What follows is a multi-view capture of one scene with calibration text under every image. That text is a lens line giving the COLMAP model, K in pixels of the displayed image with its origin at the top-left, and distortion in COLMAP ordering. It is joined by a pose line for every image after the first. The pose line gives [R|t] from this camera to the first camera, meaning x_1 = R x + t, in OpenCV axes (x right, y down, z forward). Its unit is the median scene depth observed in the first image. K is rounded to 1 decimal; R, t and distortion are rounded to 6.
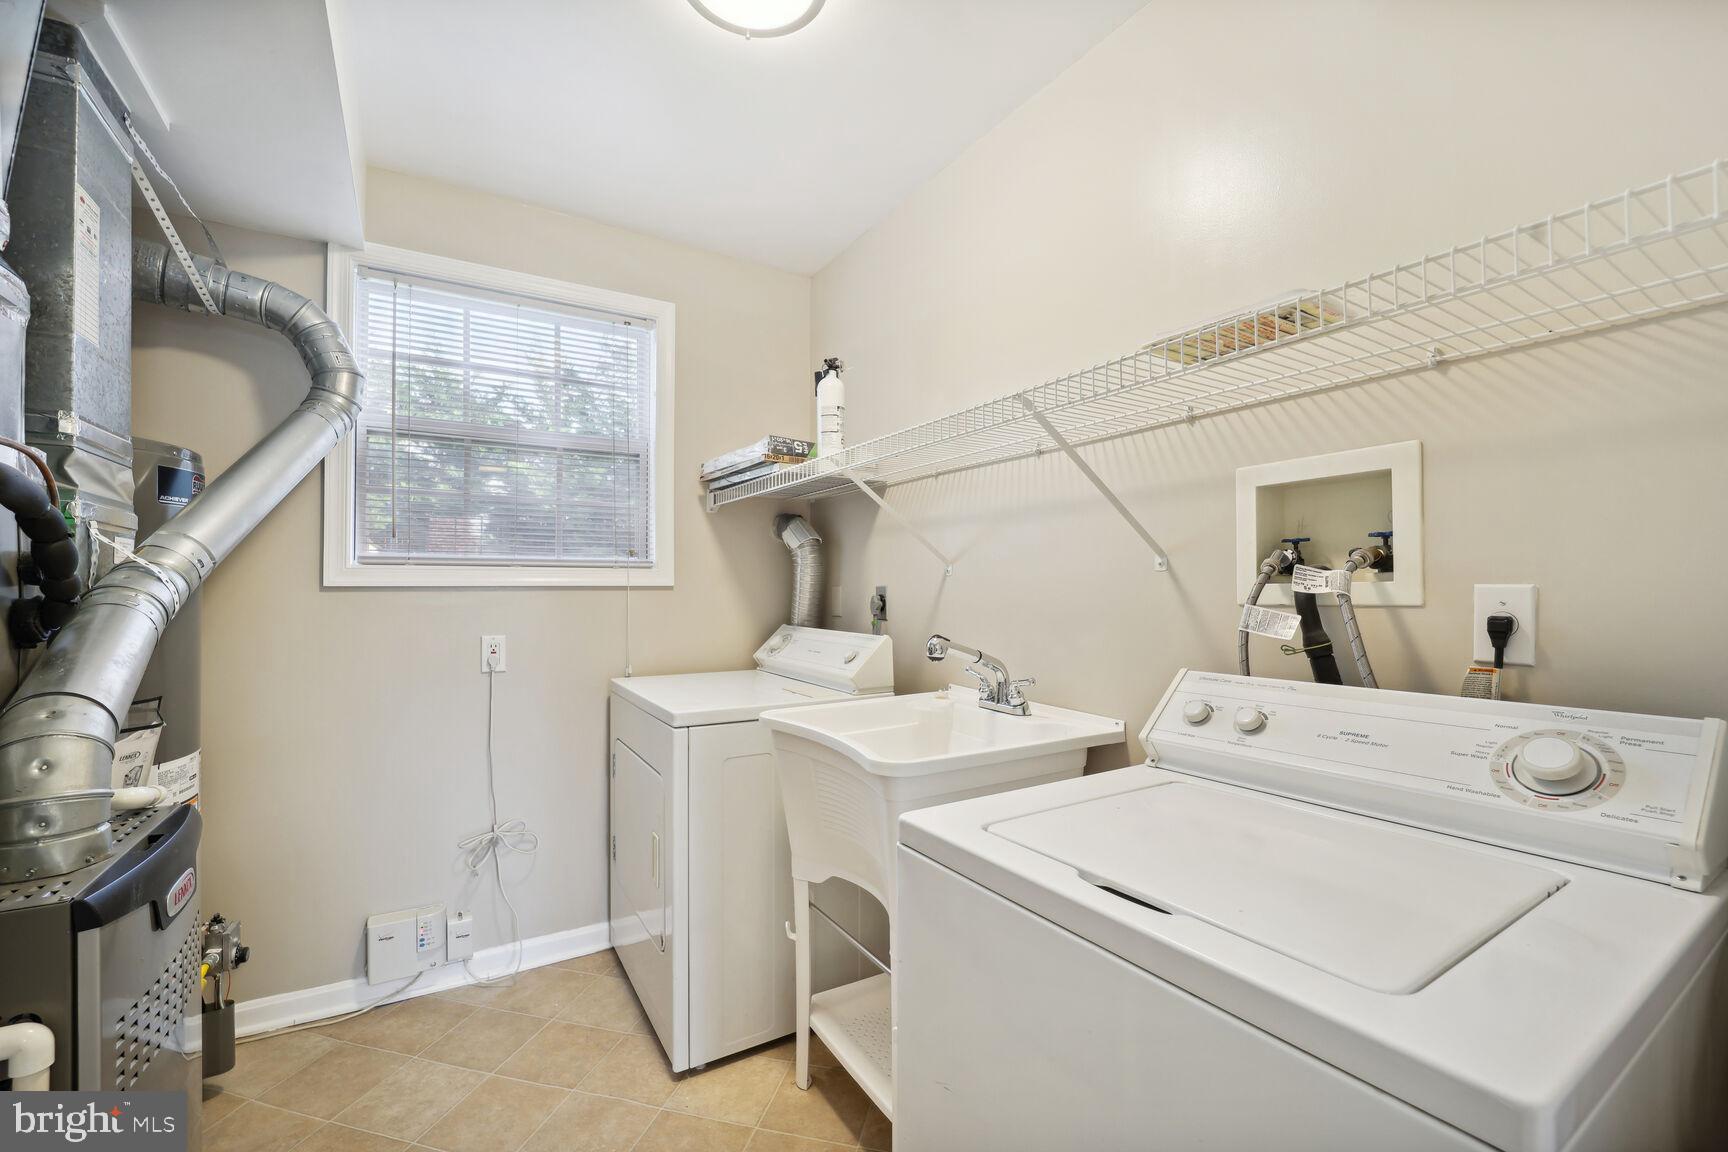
lens RADIAL K [[706.0, 0, 868.1], [0, 706.0, 584.1], [0, 0, 1]] dist [-0.022239, -0.000387]
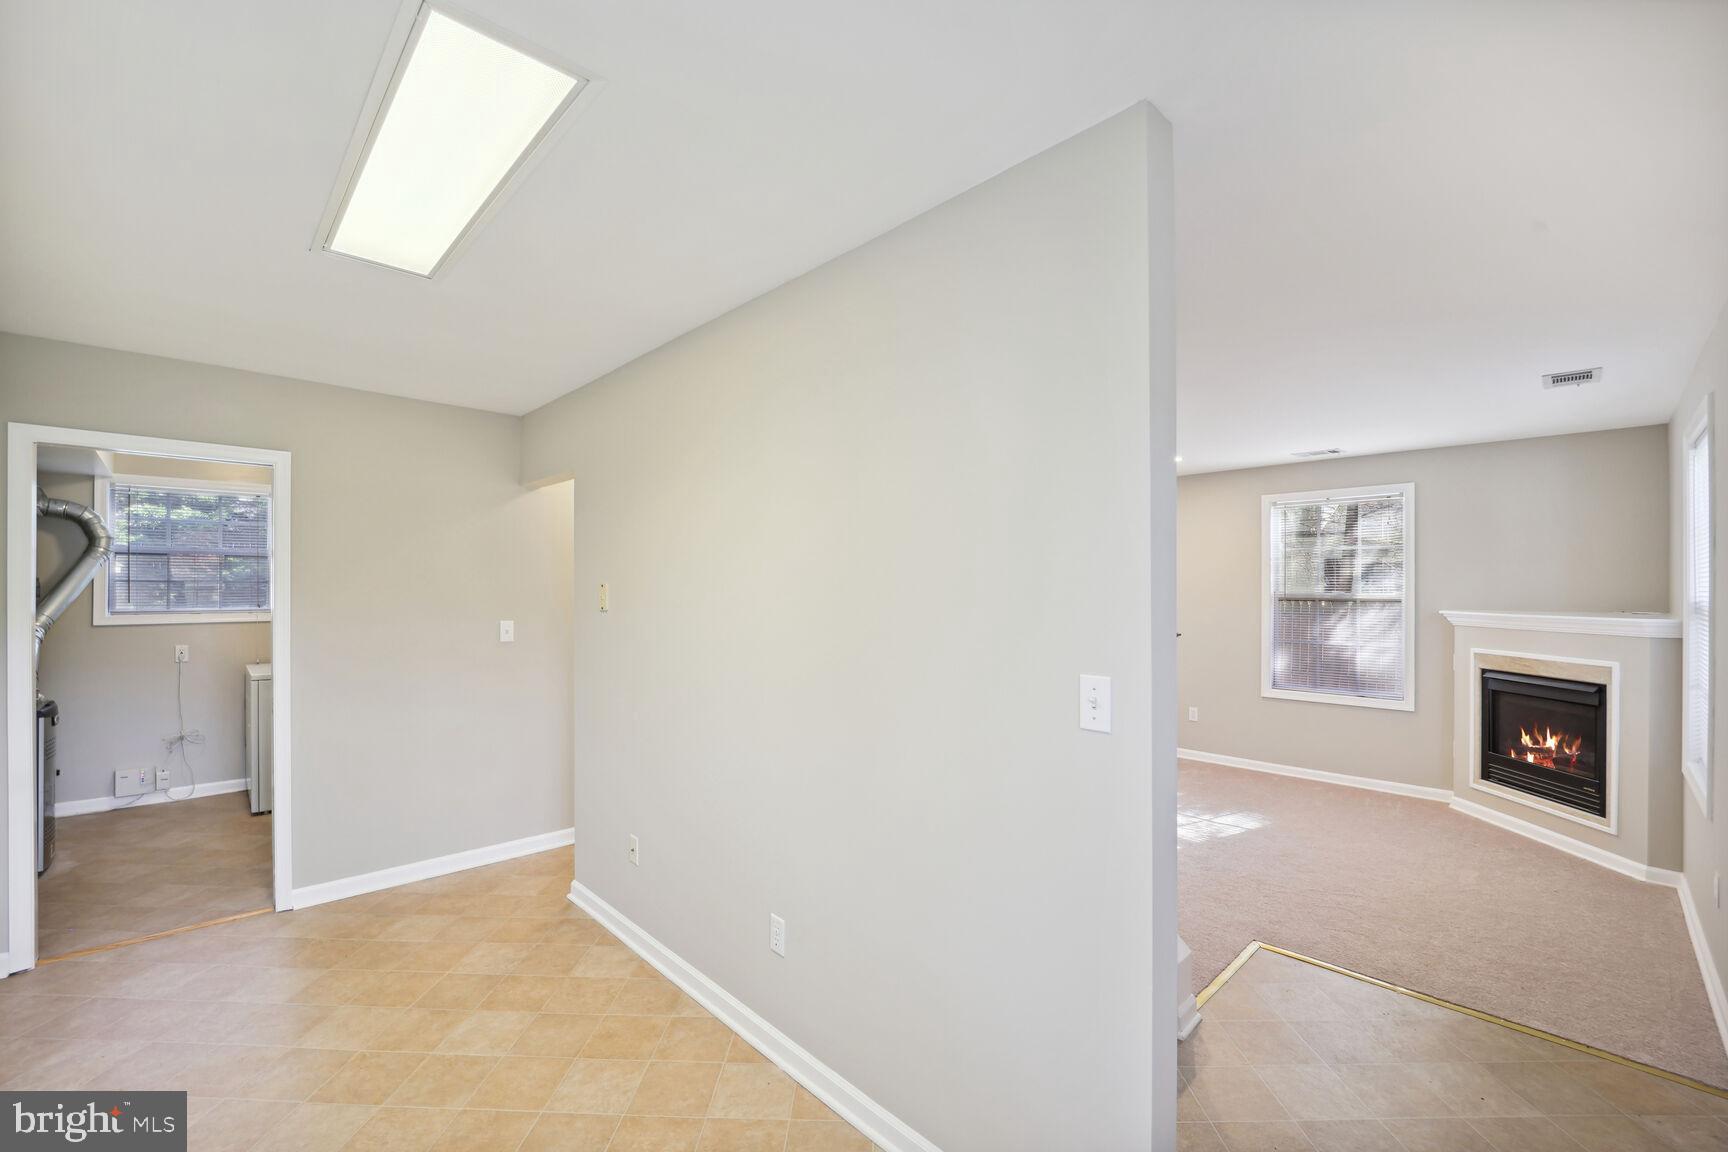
lens RADIAL K [[706.0, 0, 872.5], [0, 706.0, 582.0], [0, 0, 1]] dist [-0.022239, -0.000387]
pose [[0.975982, 0.005883, 0.217772, 1.252659], [-0.006634, 0.999974, 0.002716, -0.165677], [-0.217750, -0.004095, 0.975996, -1.790625]]
